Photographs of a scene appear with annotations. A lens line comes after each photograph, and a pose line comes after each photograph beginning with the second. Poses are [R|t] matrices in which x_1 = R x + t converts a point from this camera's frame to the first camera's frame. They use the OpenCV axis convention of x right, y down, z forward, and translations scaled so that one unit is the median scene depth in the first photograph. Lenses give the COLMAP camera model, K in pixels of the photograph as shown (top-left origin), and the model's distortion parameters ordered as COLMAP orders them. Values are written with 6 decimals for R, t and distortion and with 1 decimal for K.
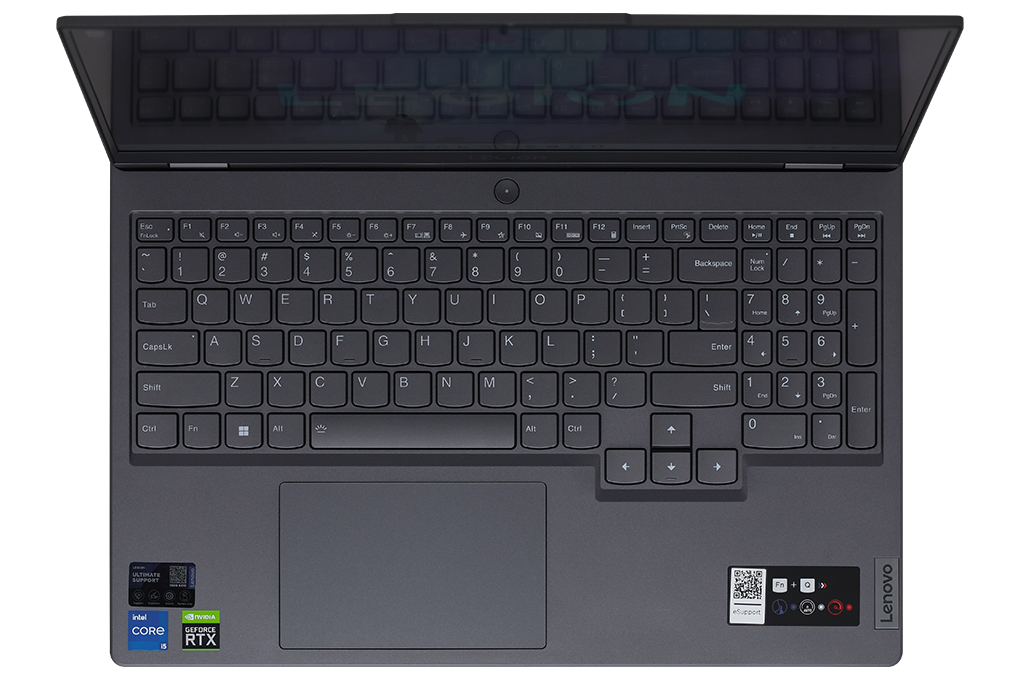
lens RADIAL K [[2872.7, 0, 514.7], [0, 2872.7, 344.2], [0, 0, 1]] dist [-0.099752, 0.000000]
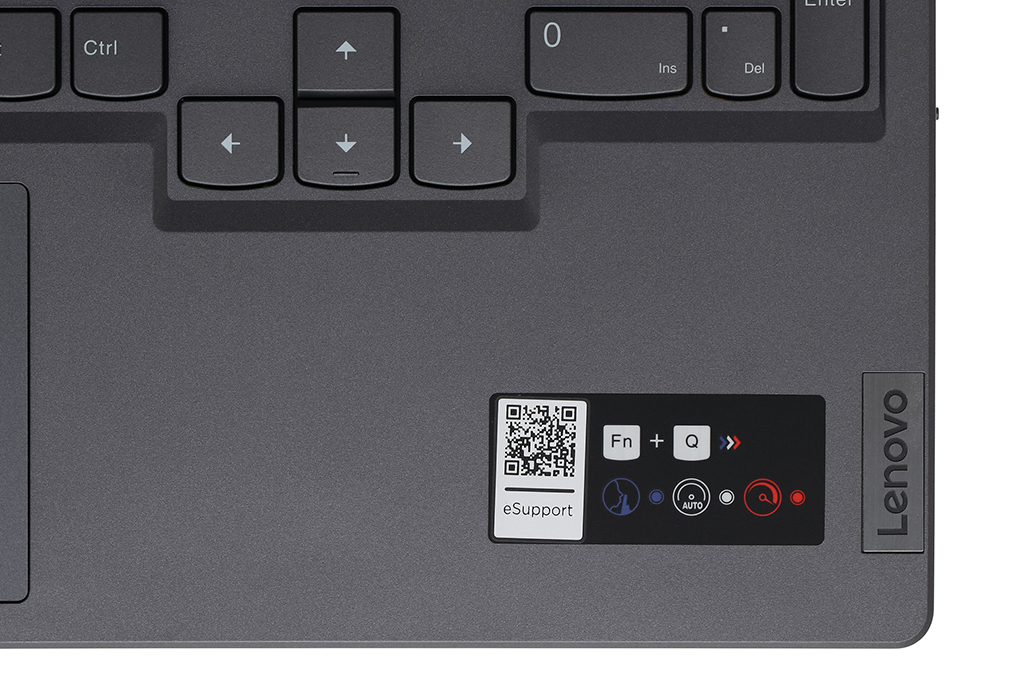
lens RADIAL K [[2872.7, 0, 508.9], [0, 2872.7, 340.6], [0, 0, 1]] dist [-0.099752, 0.000000]
pose [[0.999252, -0.002828, -0.038557, 0.088767], [0.004596, 0.998939, 0.045833, 0.049842], [0.038387, -0.045976, 0.998205, 0.581558]]
